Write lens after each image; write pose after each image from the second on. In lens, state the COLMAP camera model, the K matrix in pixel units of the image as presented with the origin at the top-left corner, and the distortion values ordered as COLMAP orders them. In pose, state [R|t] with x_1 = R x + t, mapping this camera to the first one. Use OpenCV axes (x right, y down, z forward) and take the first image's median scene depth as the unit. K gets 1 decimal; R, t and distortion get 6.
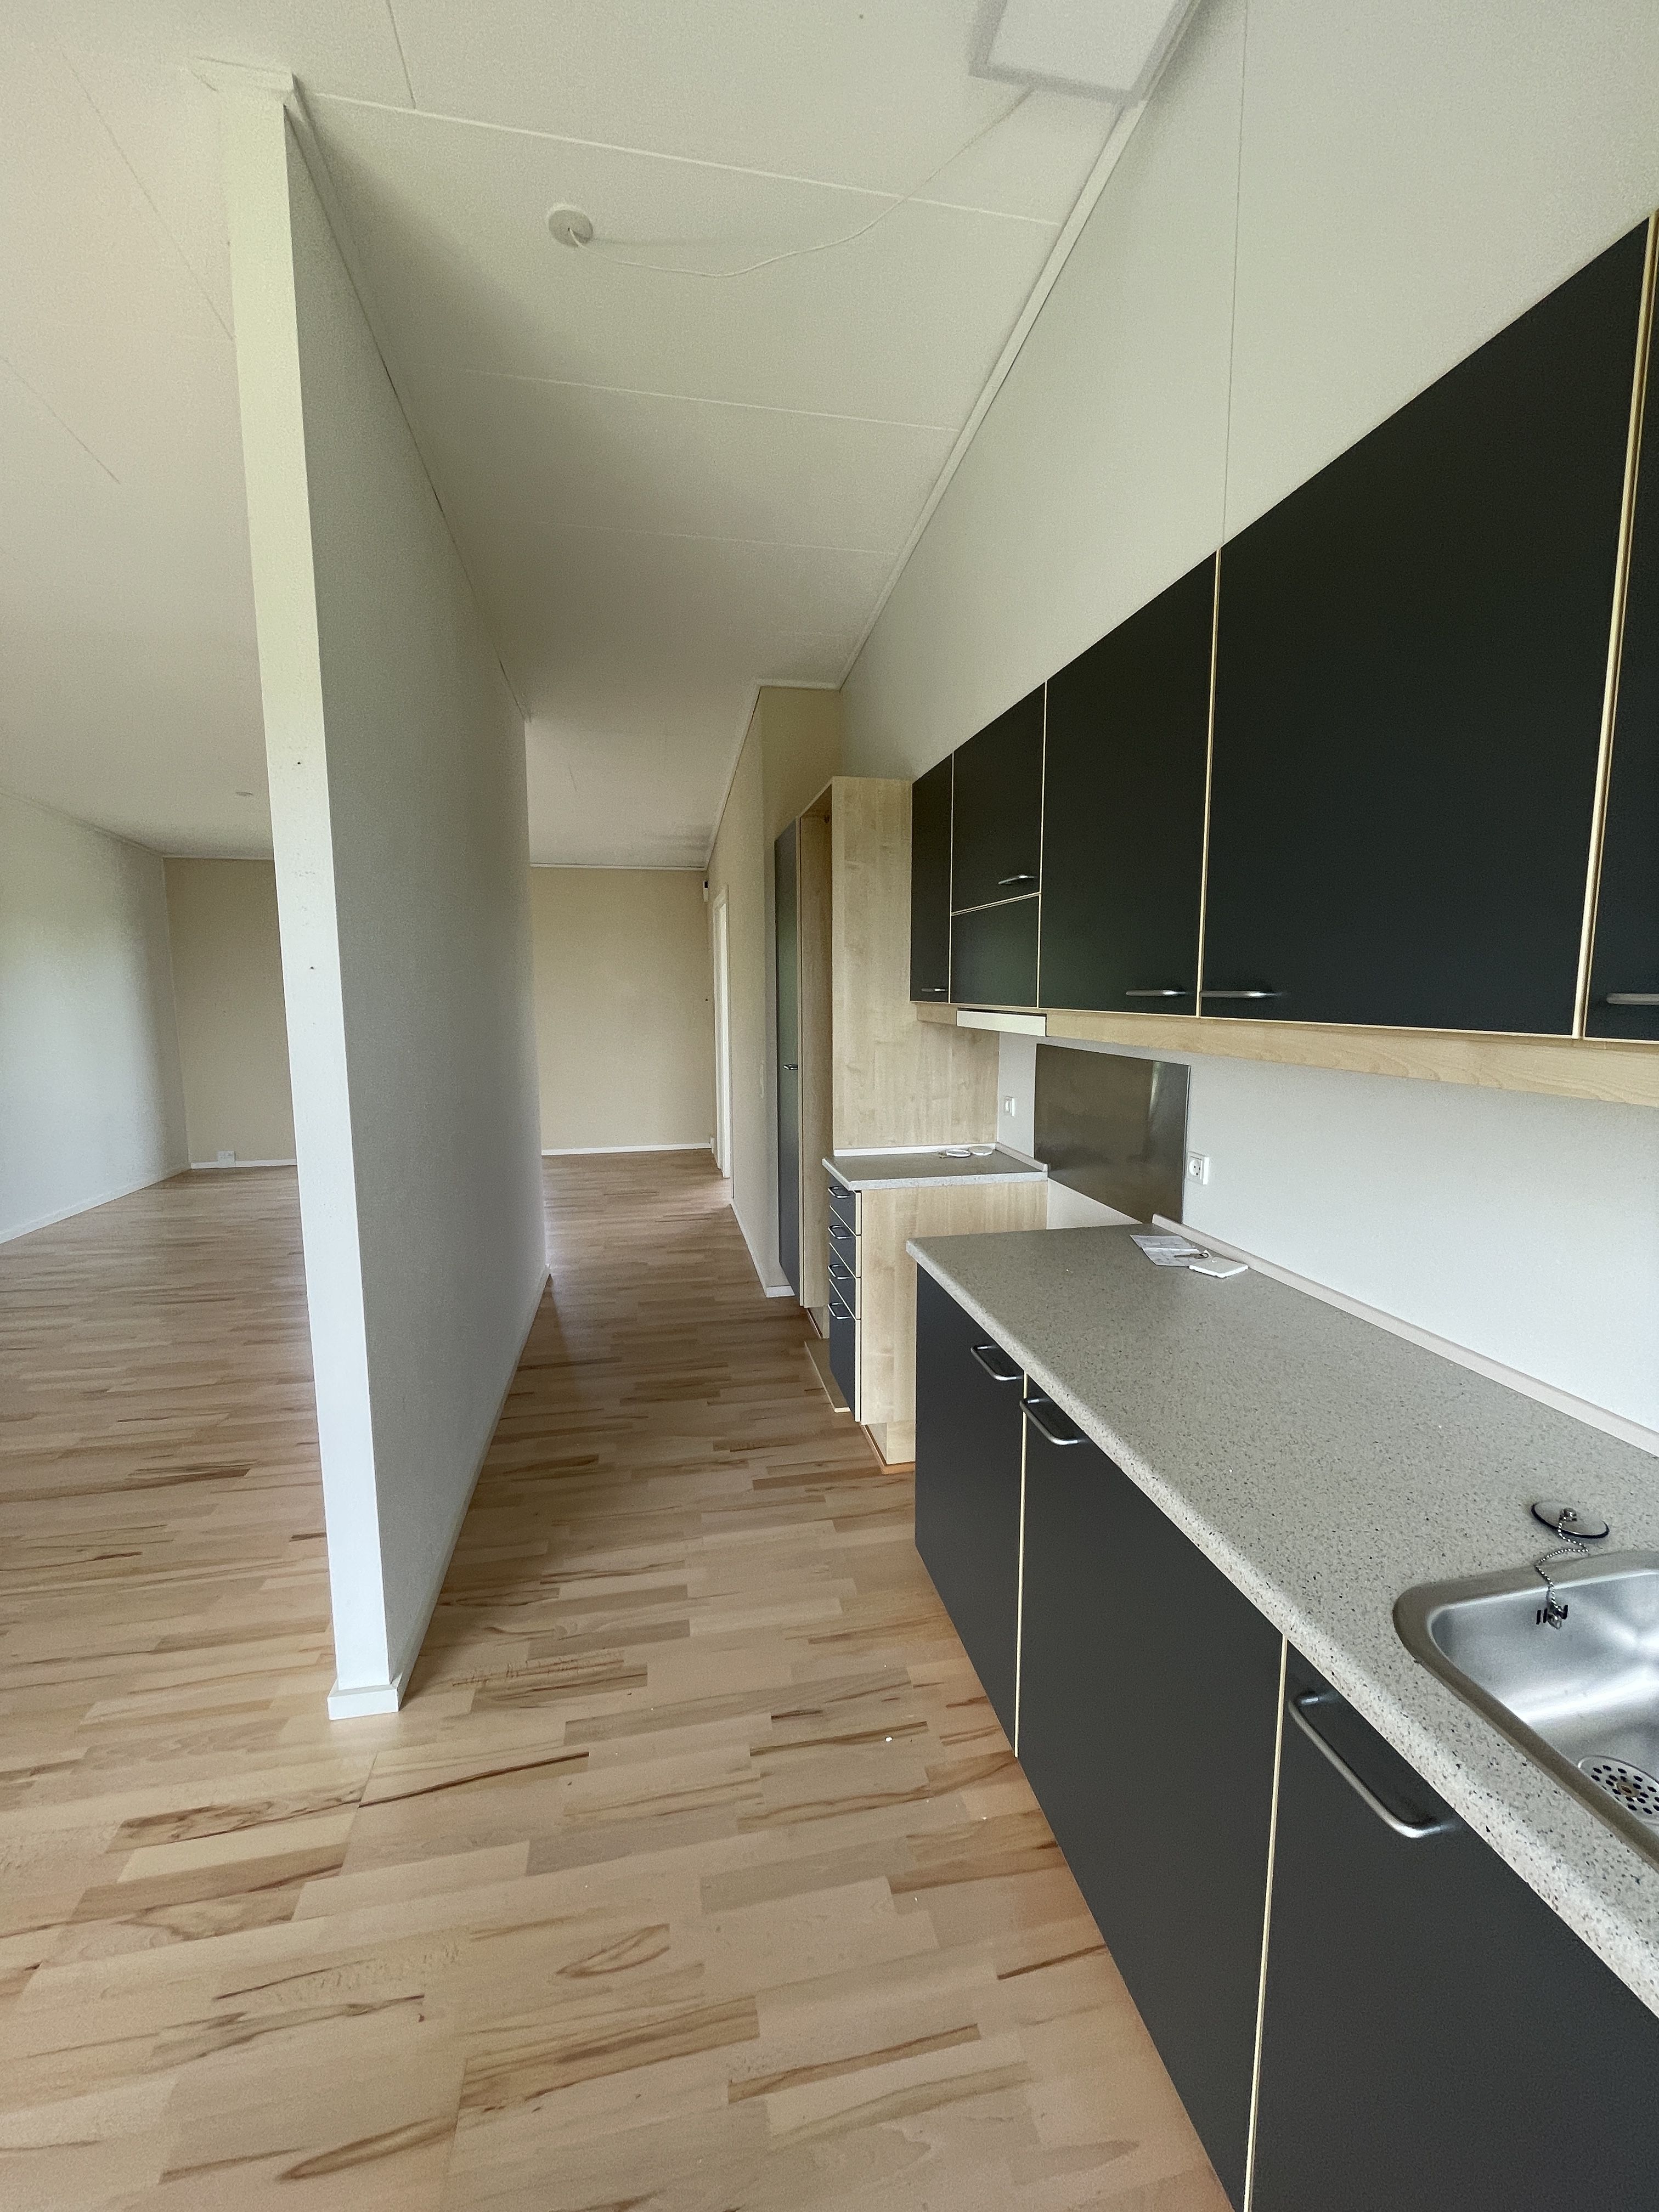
lens RADIAL K [[890.8, 0, 836.2], [0, 890.8, 1103.4], [0, 0, 1]] dist [-0.004017, 0.000389]
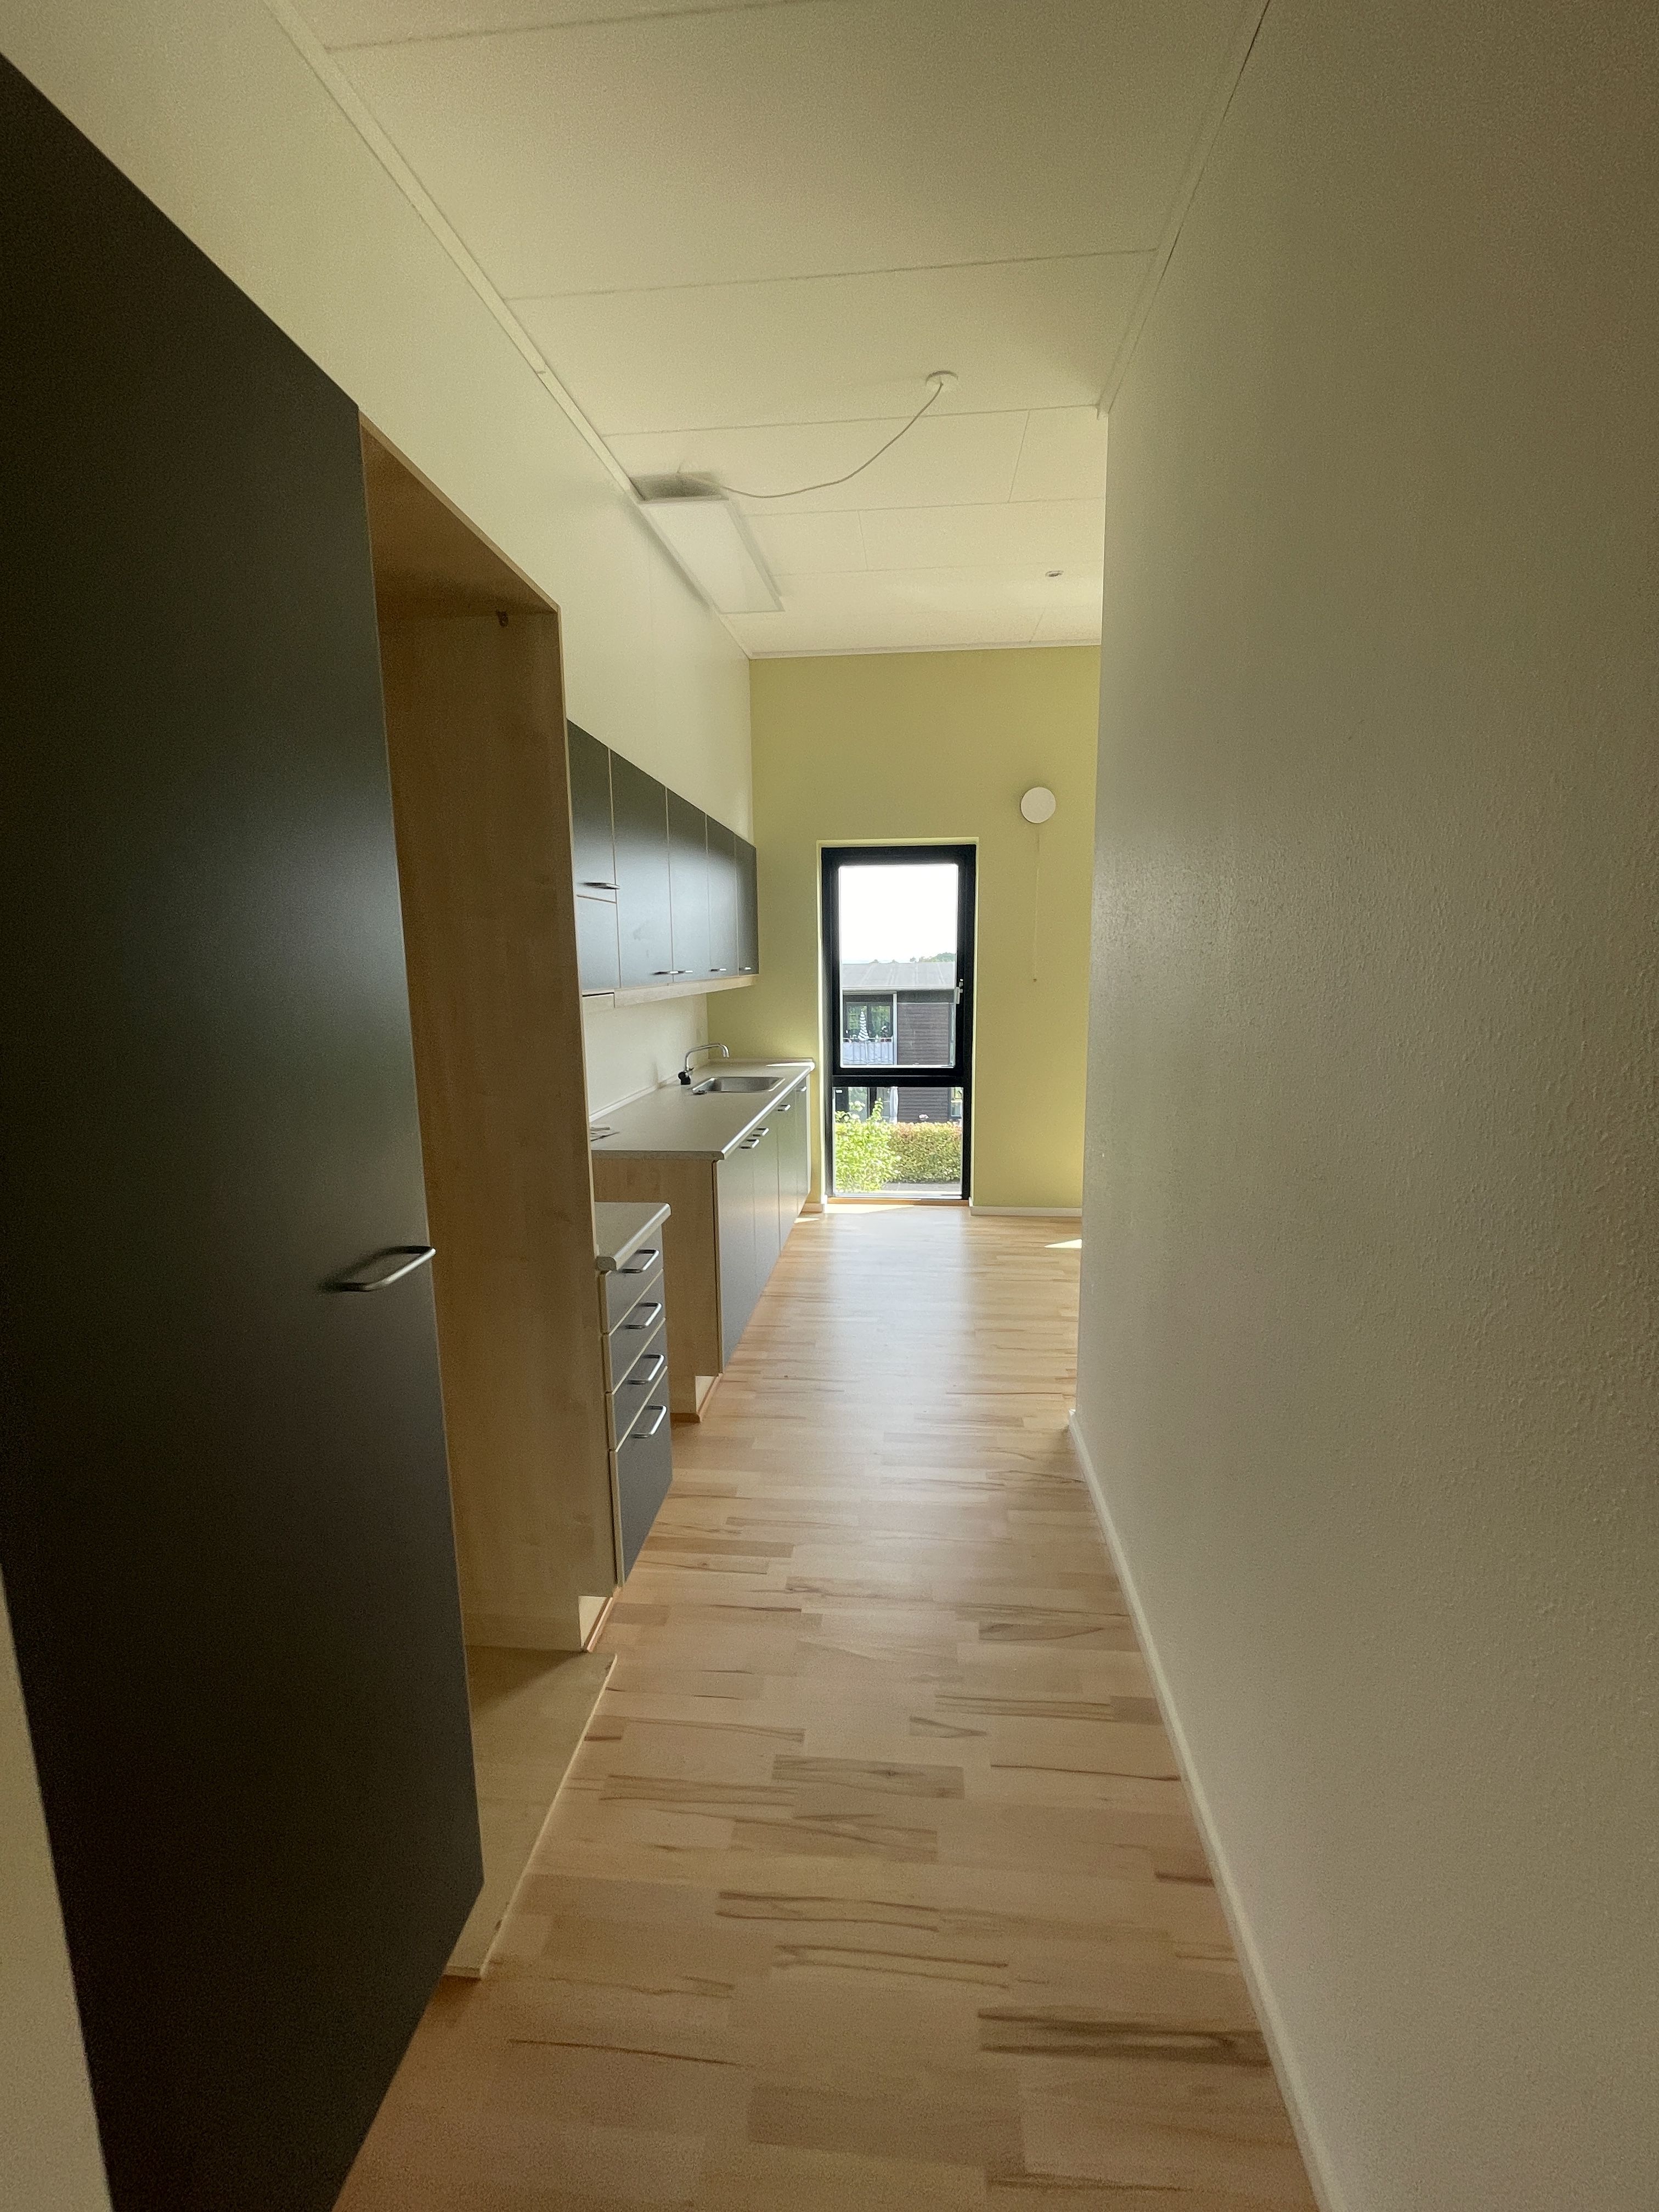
lens RADIAL K [[890.8, 0, 835.3], [0, 890.8, 1104.6], [0, 0, 1]] dist [-0.004017, 0.000389]
pose [[-0.954615, -0.043407, 0.294661, -0.479231], [0.043969, 0.957945, 0.283563, -0.297666], [-0.294578, 0.283649, -0.912561, 2.150021]]
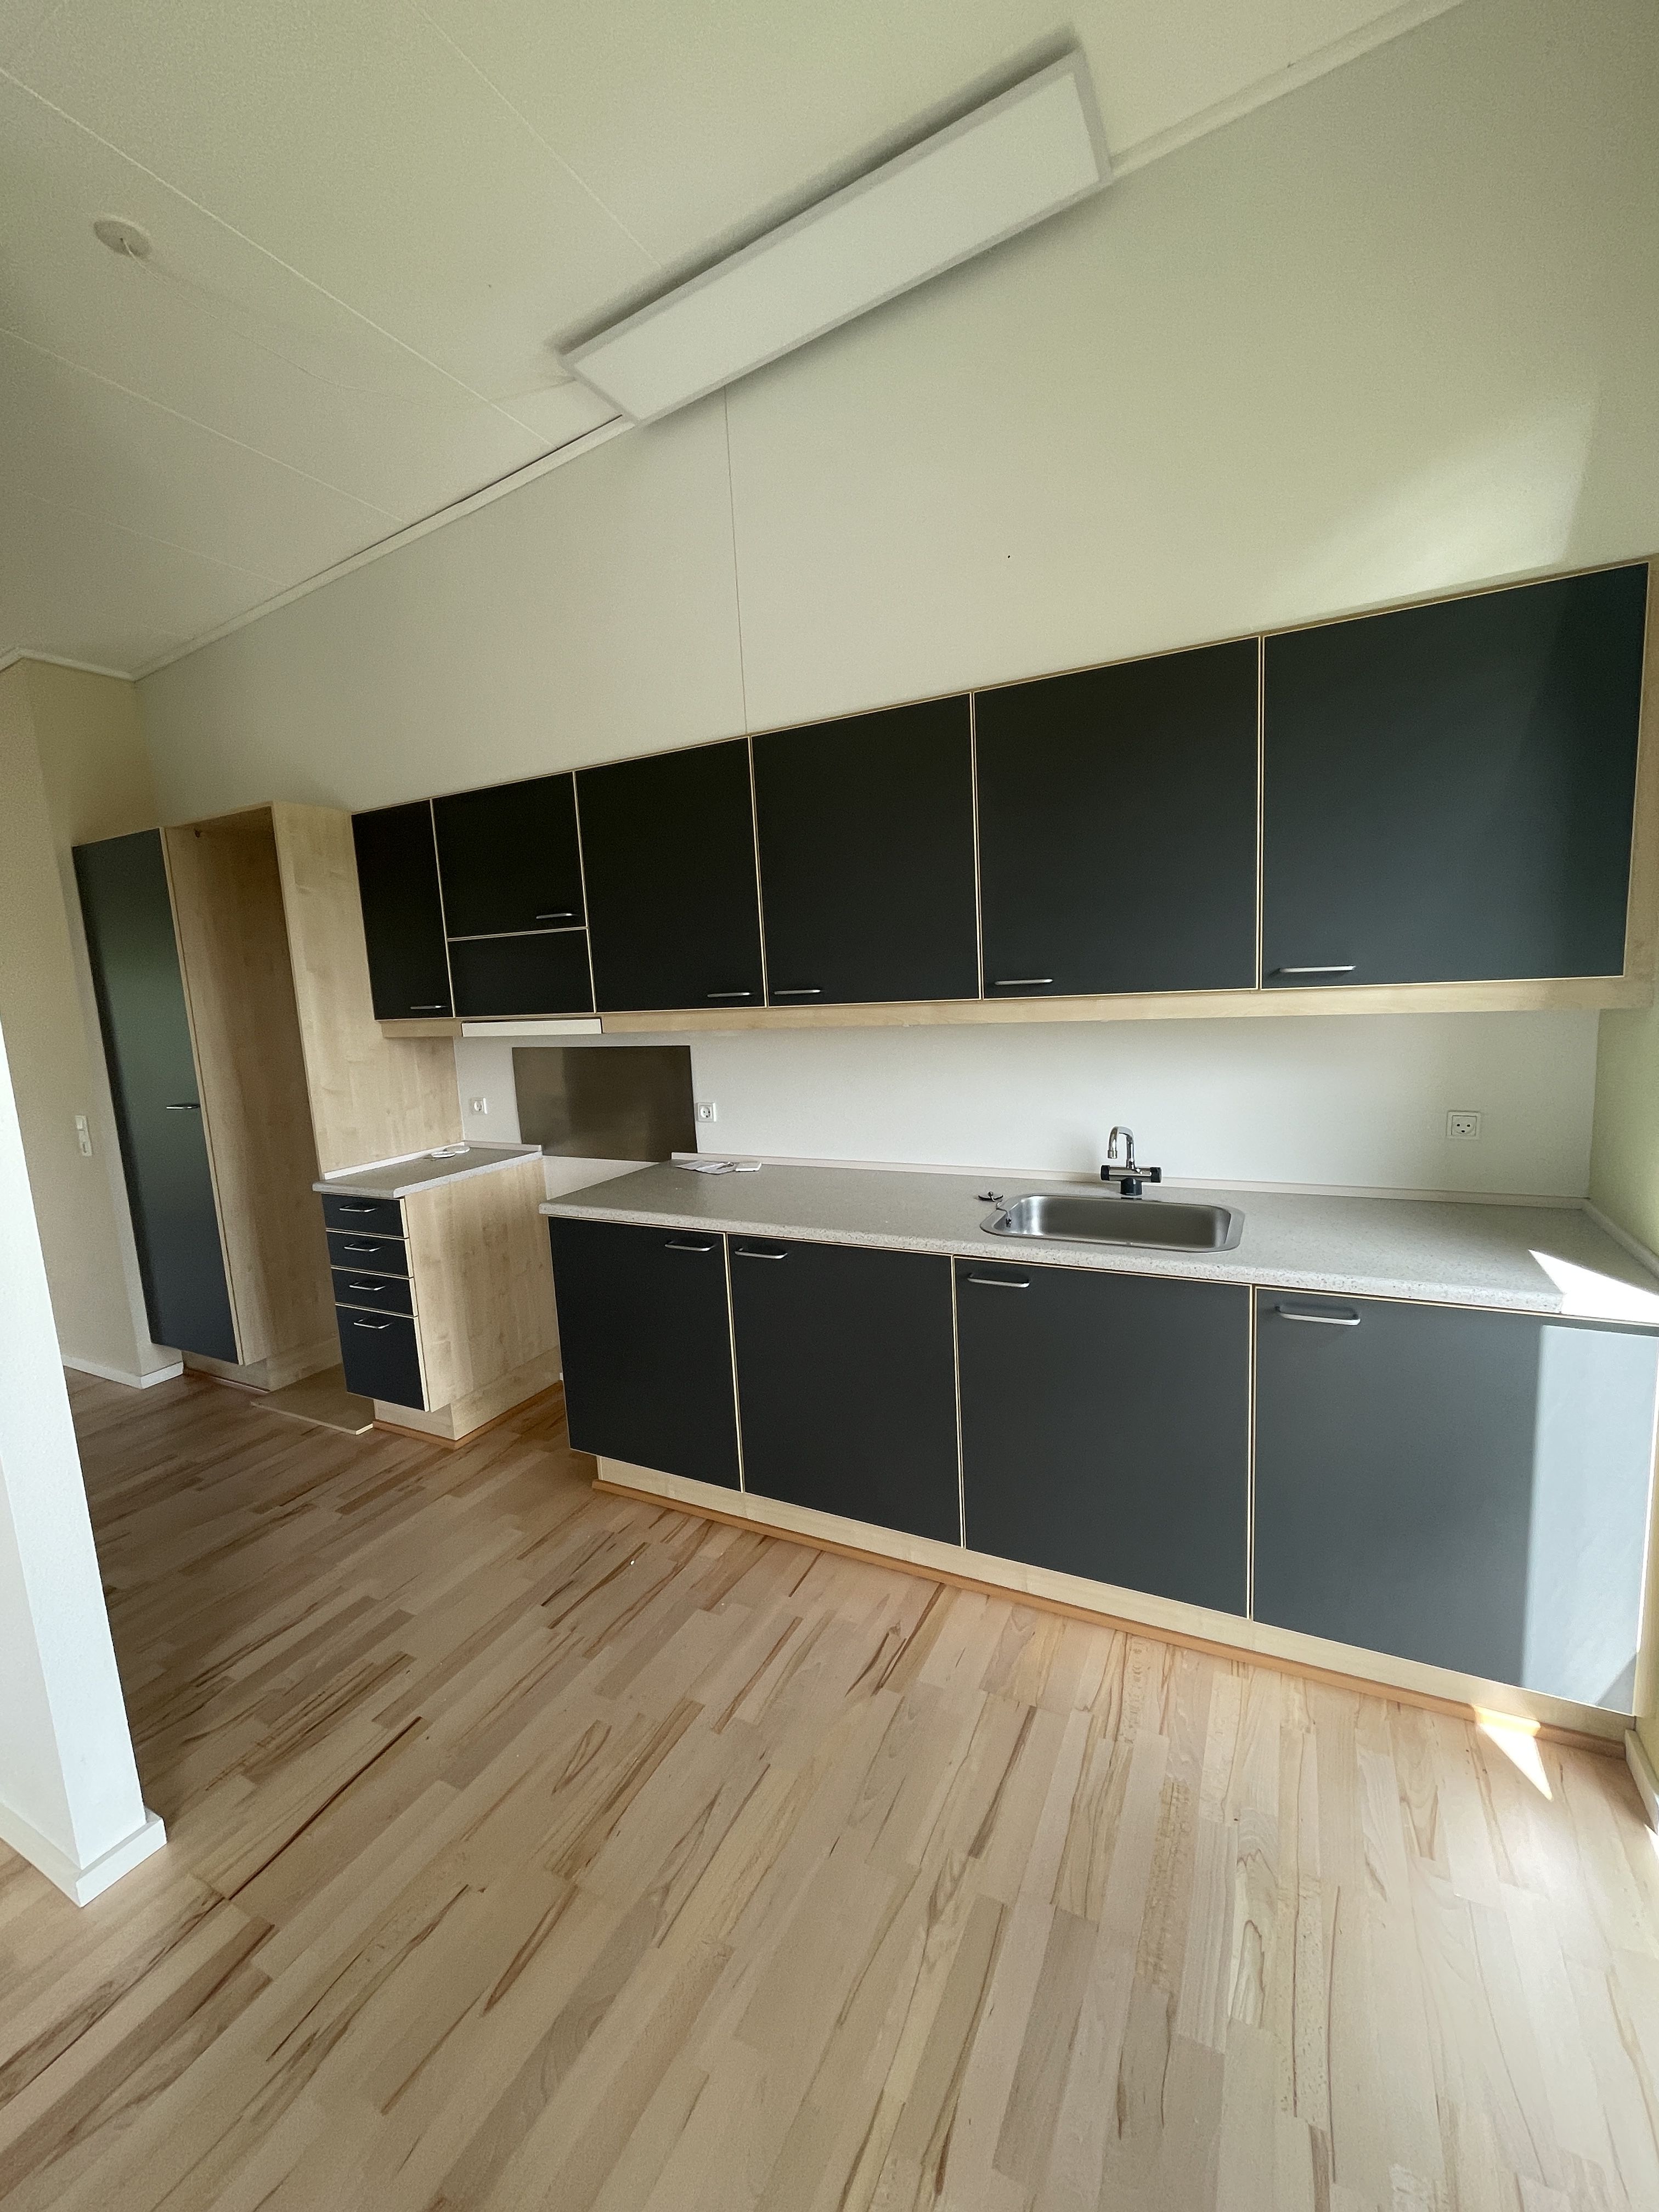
lens RADIAL K [[890.8, 0, 831.4], [0, 890.8, 1106.2], [0, 0, 1]] dist [-0.004017, 0.000389]
pose [[0.626929, -0.140458, 0.766311, -0.579285], [0.149048, 0.987069, 0.058983, 0.005539], [-0.764686, 0.077239, 0.639757, -0.114344]]
